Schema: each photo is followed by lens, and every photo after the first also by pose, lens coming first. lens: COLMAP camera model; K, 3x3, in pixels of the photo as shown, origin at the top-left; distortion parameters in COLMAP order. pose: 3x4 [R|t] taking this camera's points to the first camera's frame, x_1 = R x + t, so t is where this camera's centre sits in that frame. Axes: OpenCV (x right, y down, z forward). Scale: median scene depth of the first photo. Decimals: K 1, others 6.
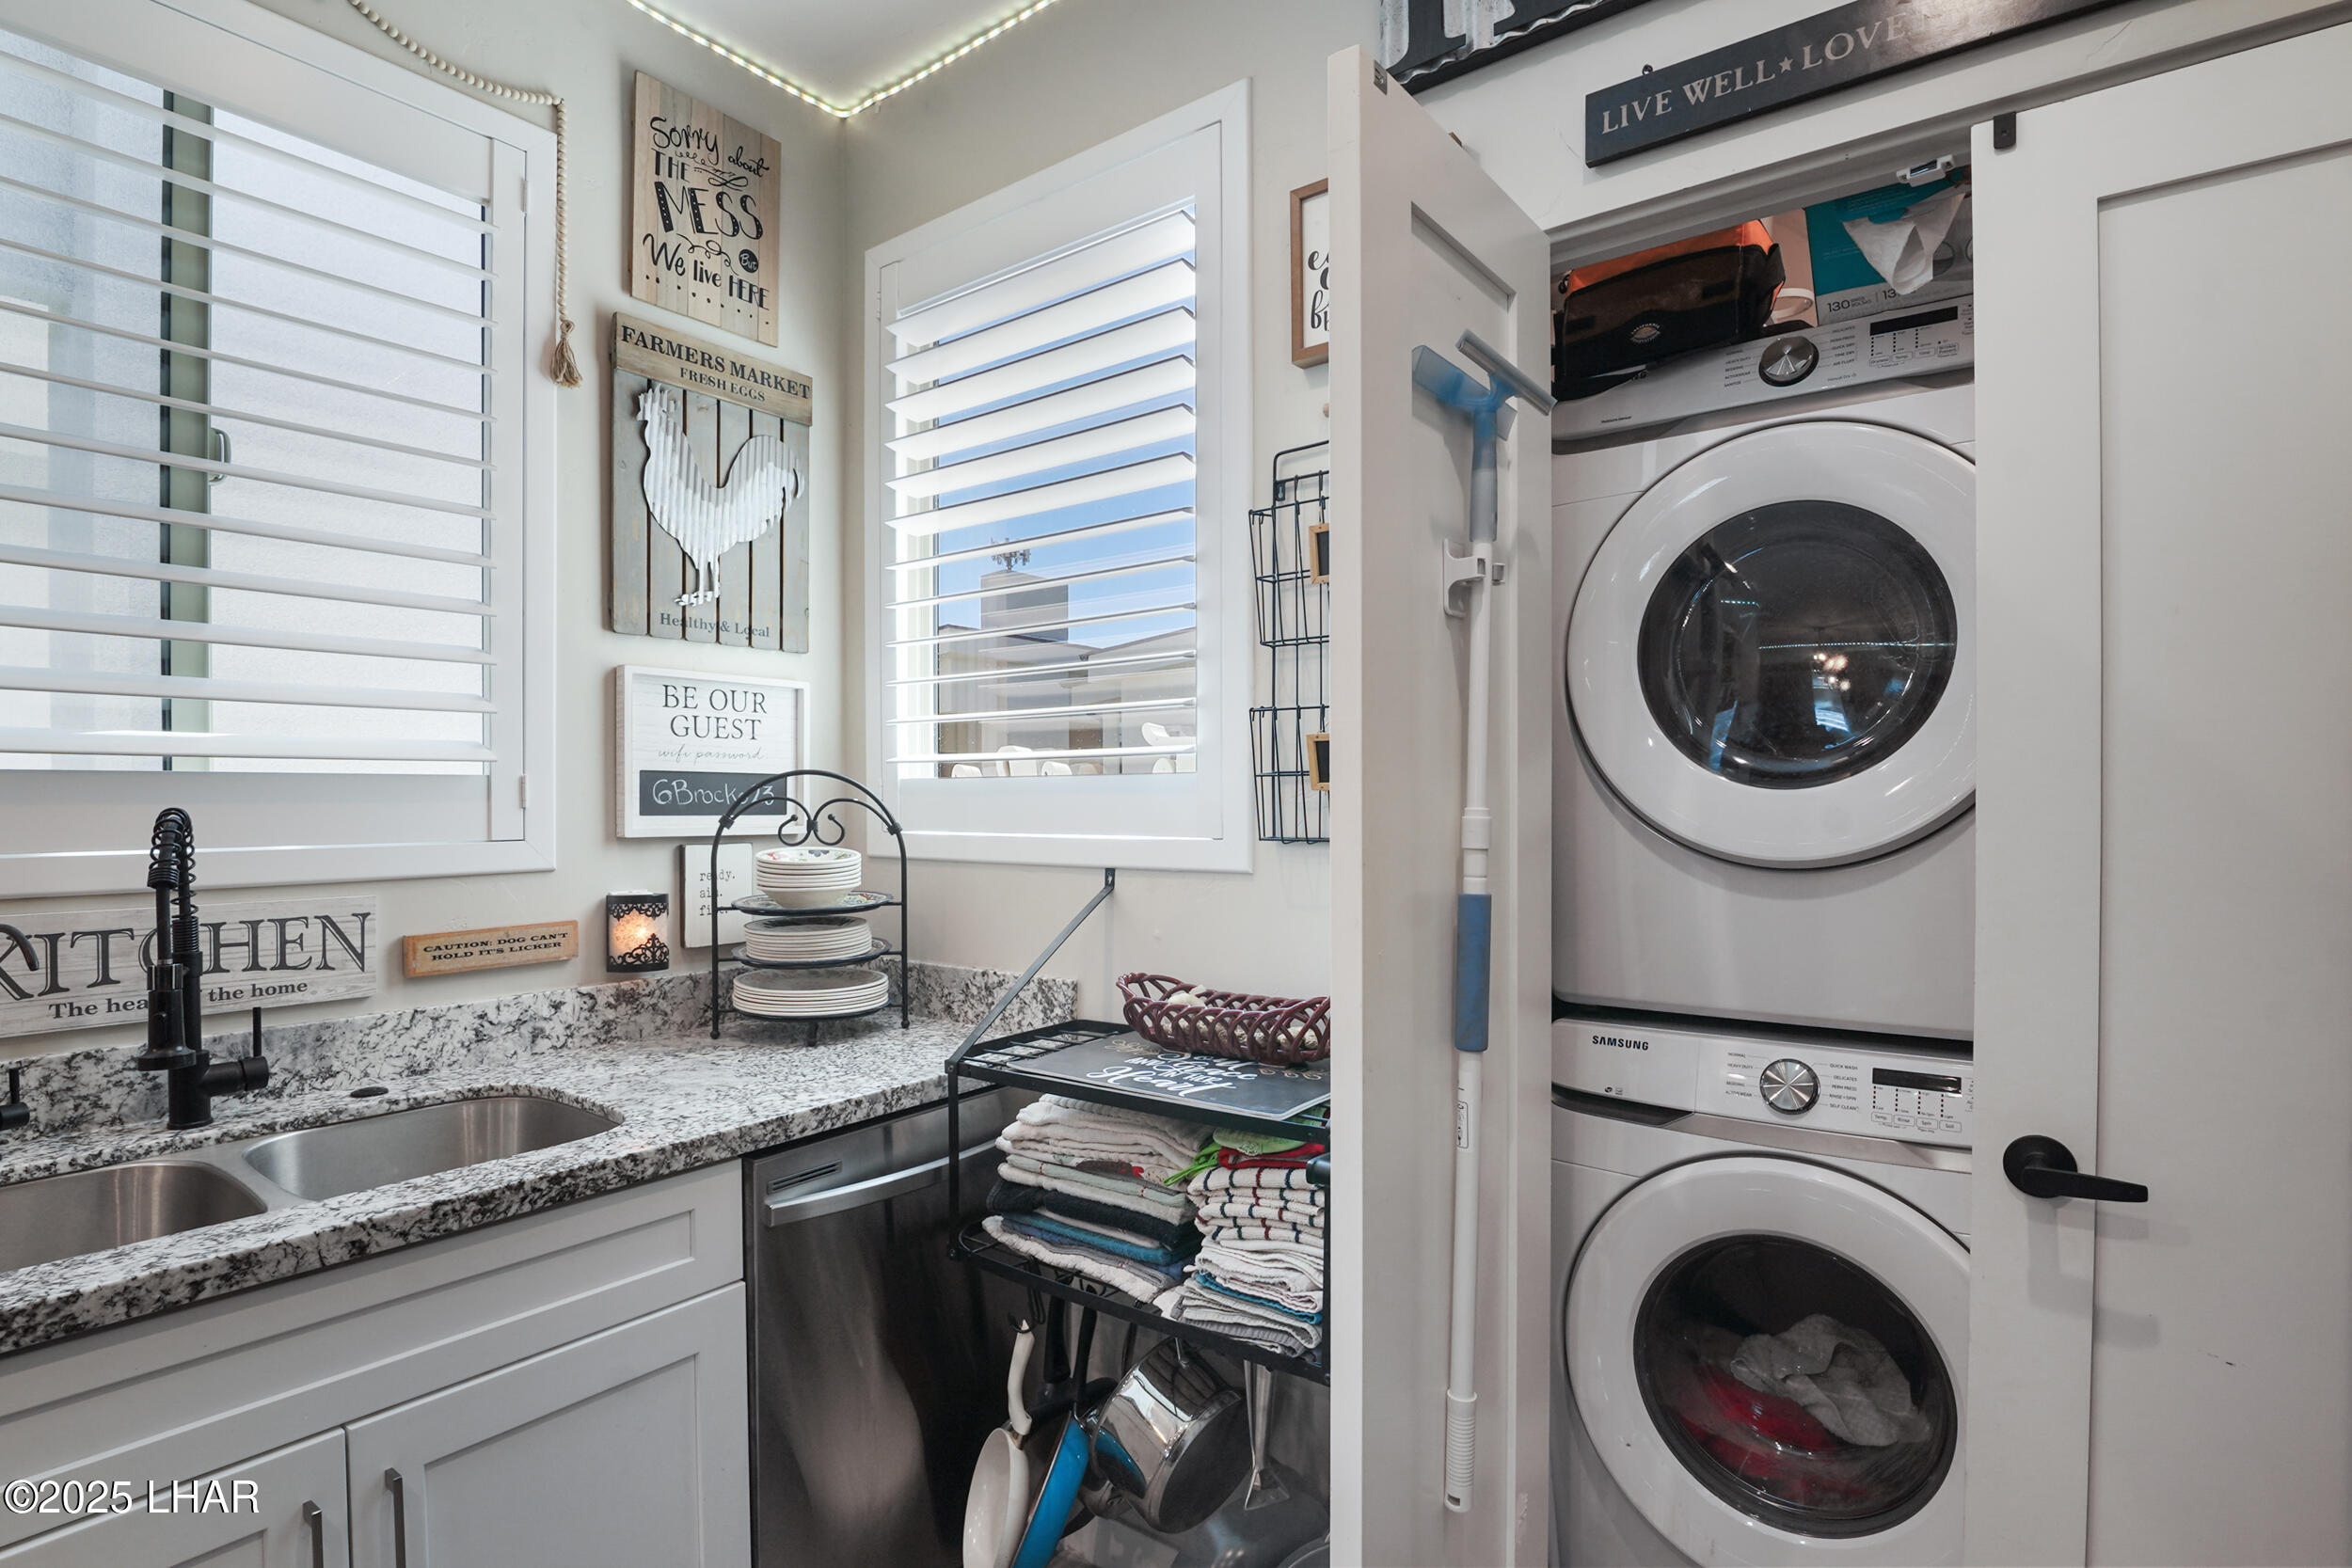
lens RADIAL K [[1131.5, 0, 1175.9], [0, 1131.5, 800.1], [0, 0, 1]] dist [-0.009497, -0.000055]
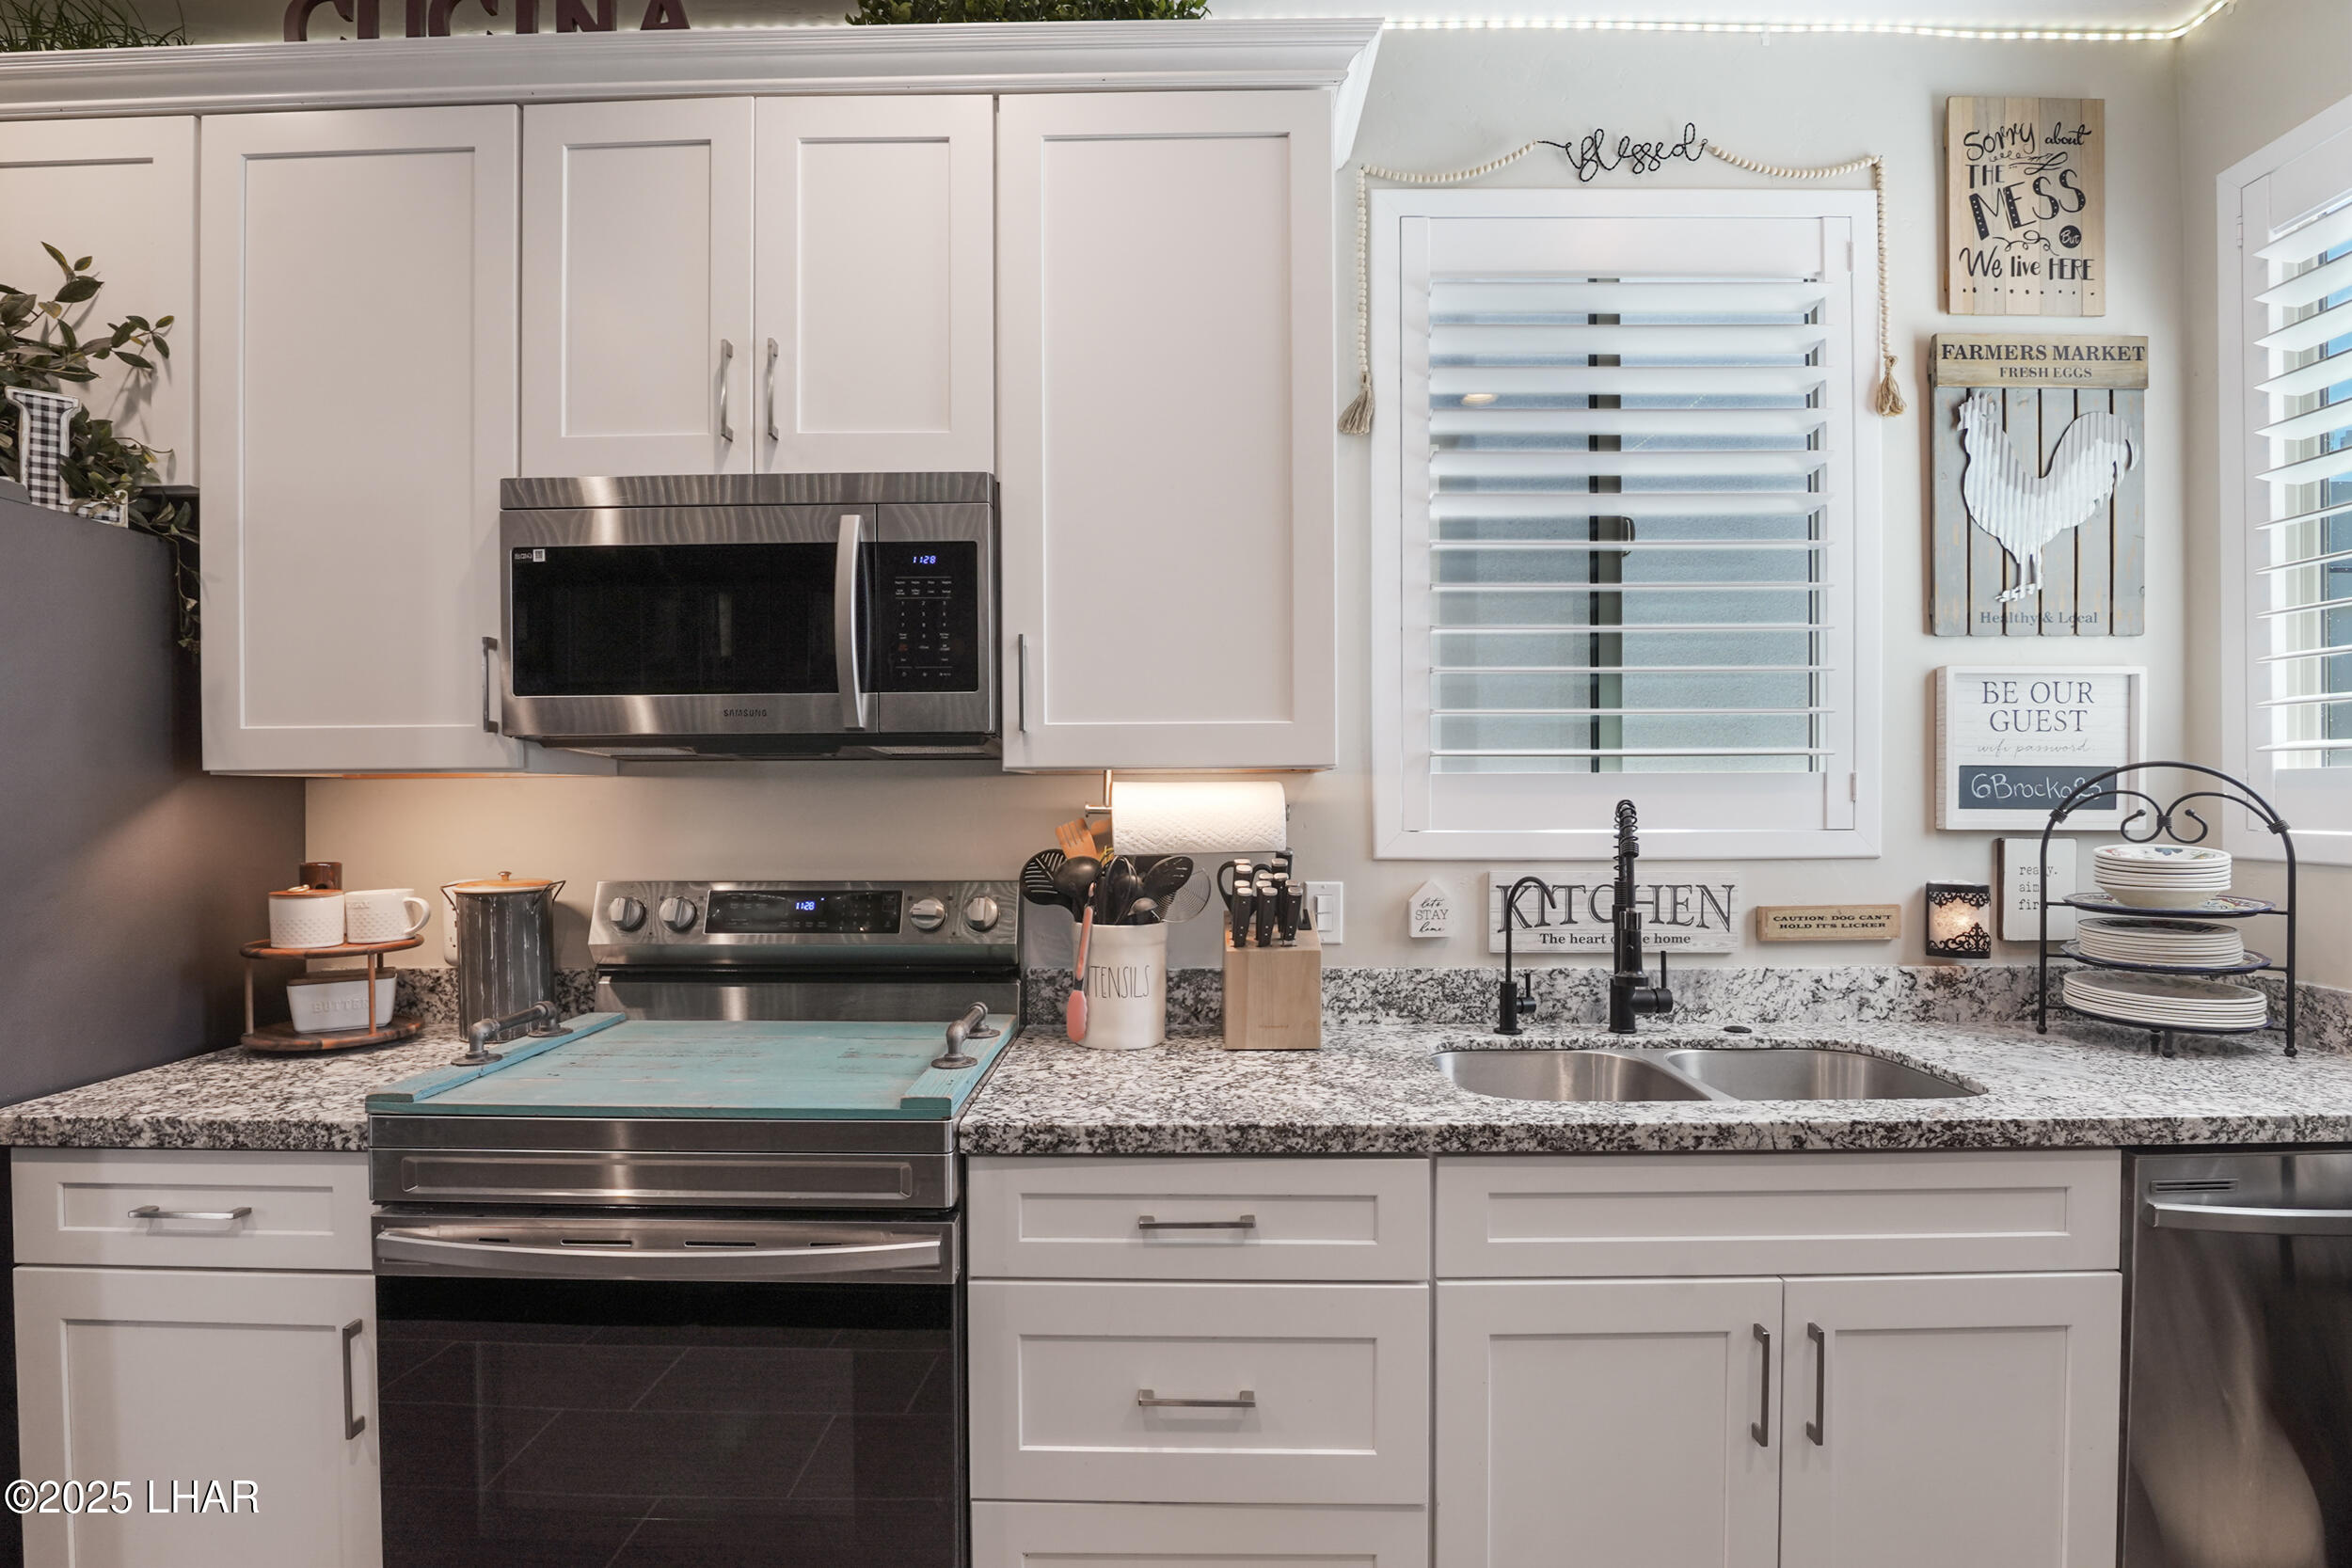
lens RADIAL K [[1160.7, 0, 1164.6], [0, 1160.7, 804.8], [0, 0, 1]] dist [-0.024386, 0.000363]
pose [[0.602988, 0.006660, -0.797722, -0.076449], [0.000008, 0.999965, 0.008354, 0.001186], [0.797750, -0.005044, 0.602967, -0.240303]]
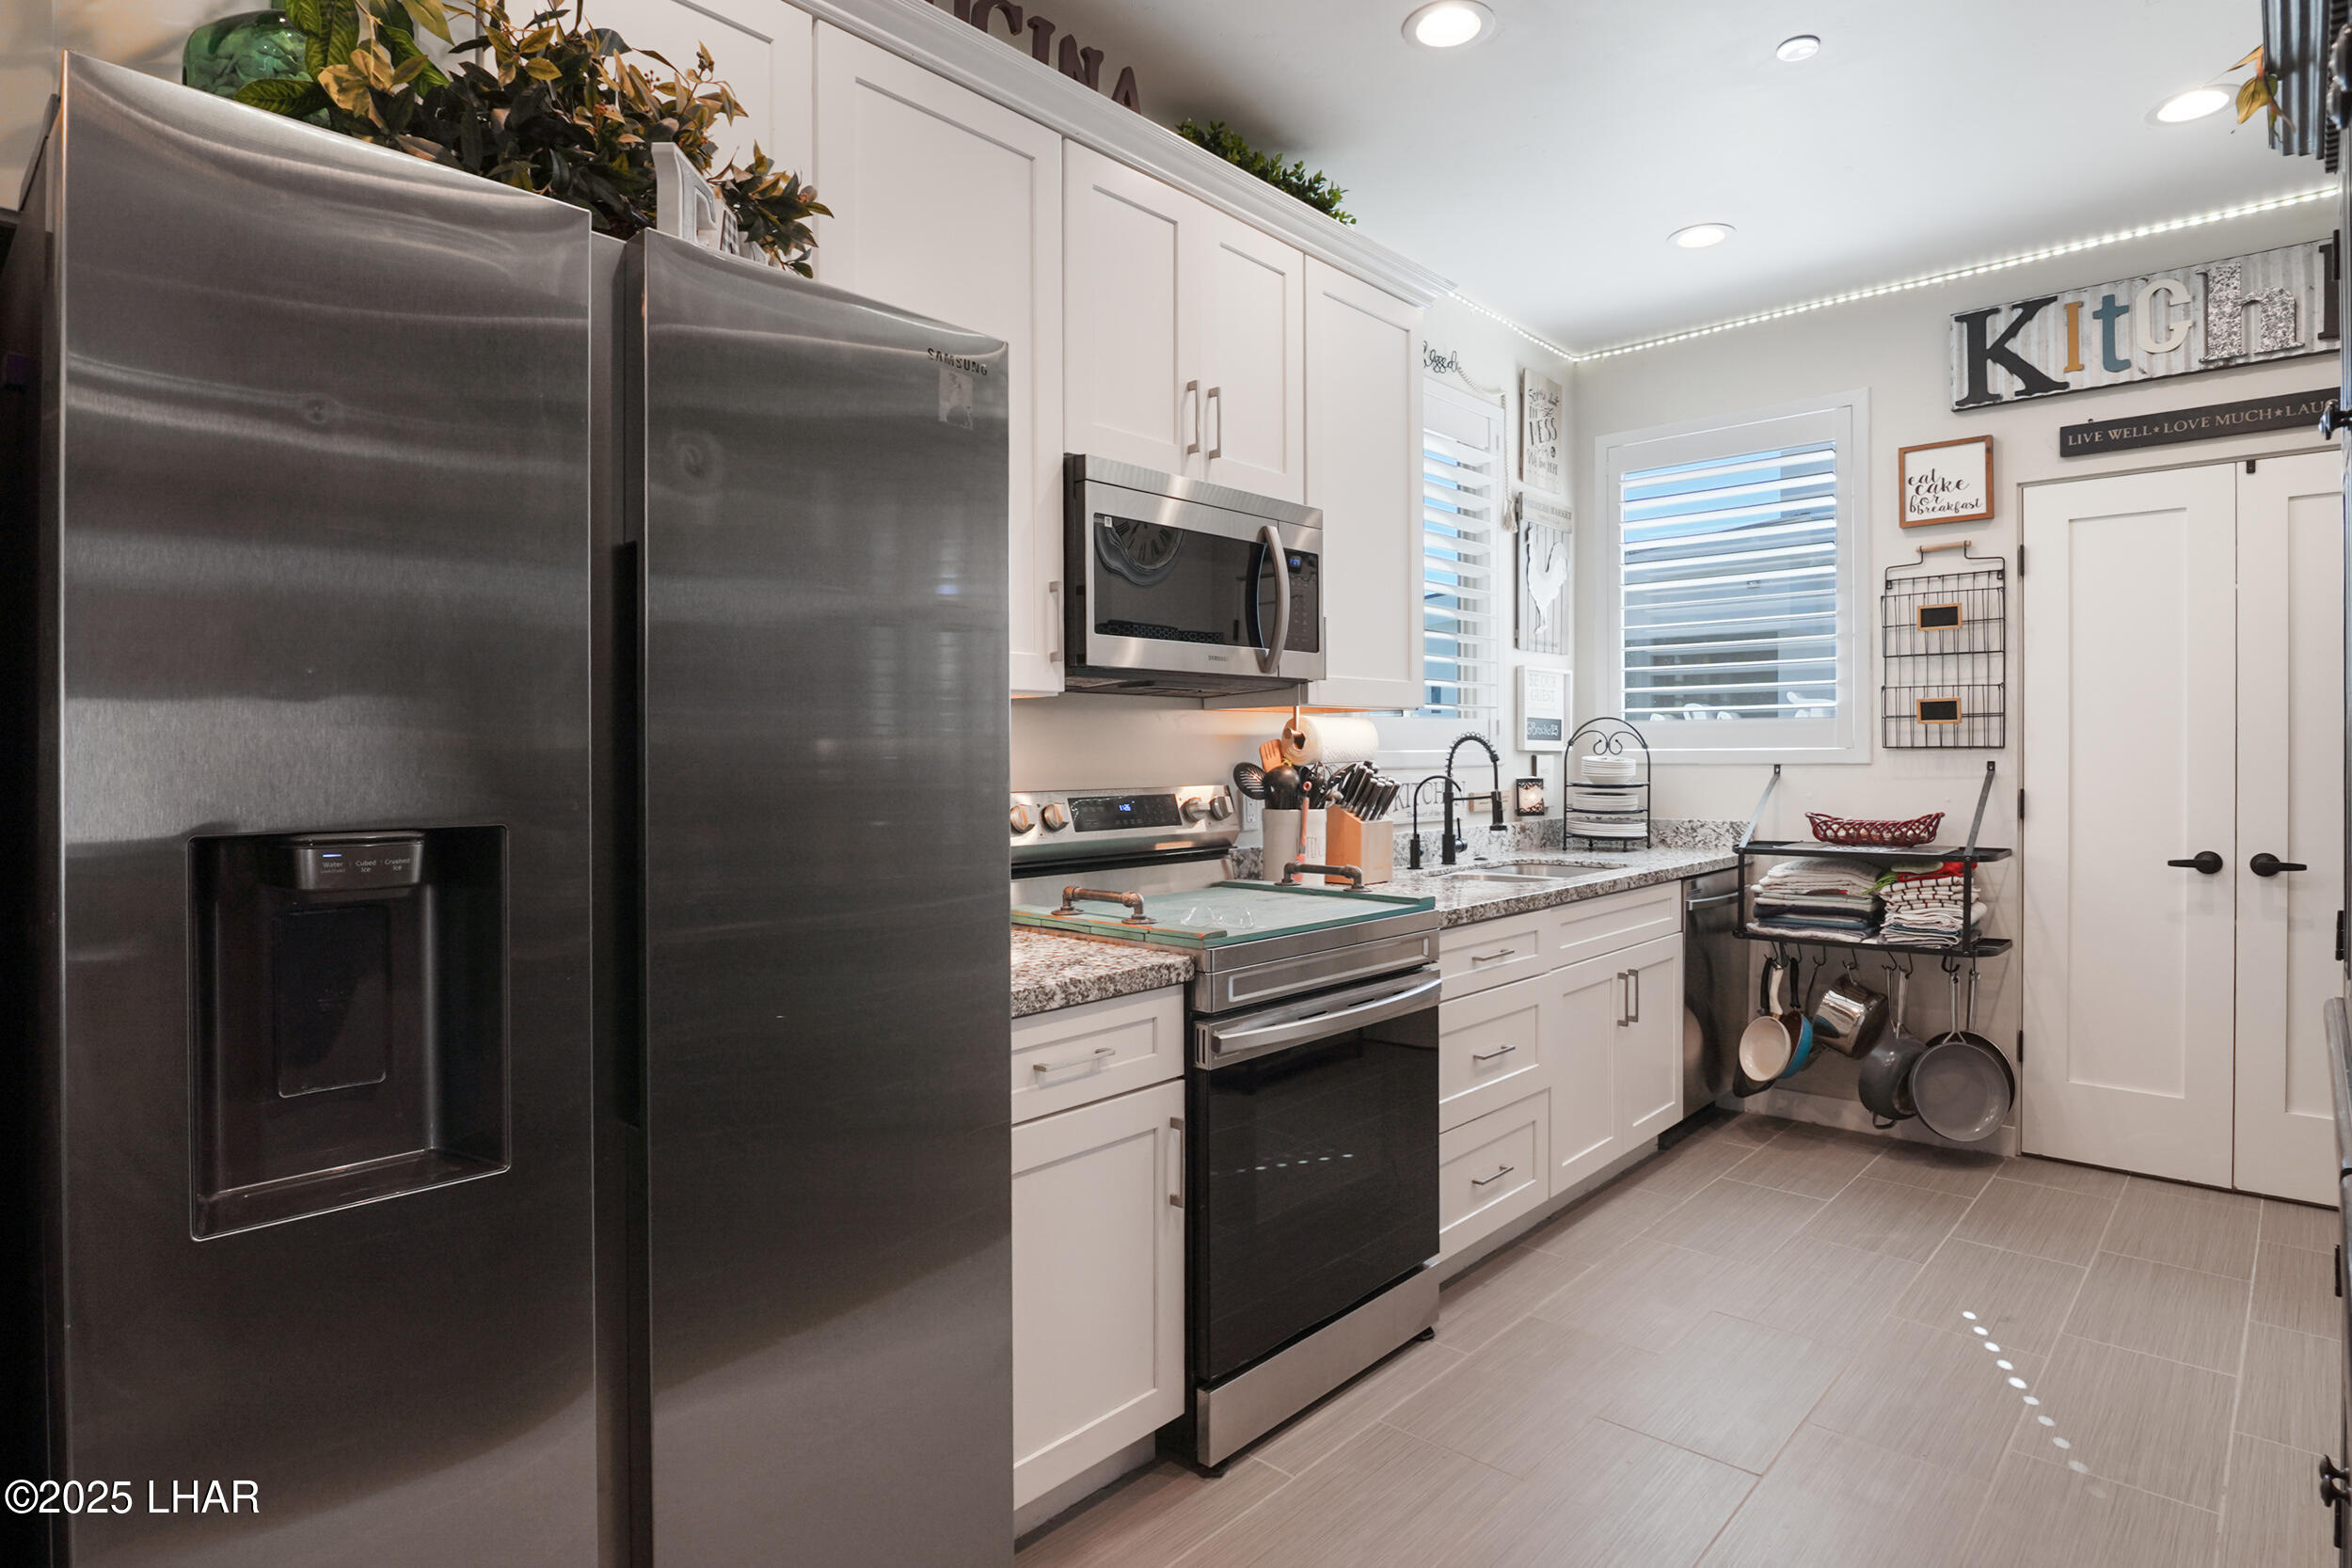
lens RADIAL K [[1243.3, 0, 1177.0], [0, 1243.3, 753.2], [0, 0, 1]] dist [-0.000280, -0.001137]
pose [[0.996364, -0.001754, -0.085182, -0.965587], [0.001634, 0.999998, -0.001484, 0.042826], [0.085184, 0.001340, 0.996364, -1.341785]]
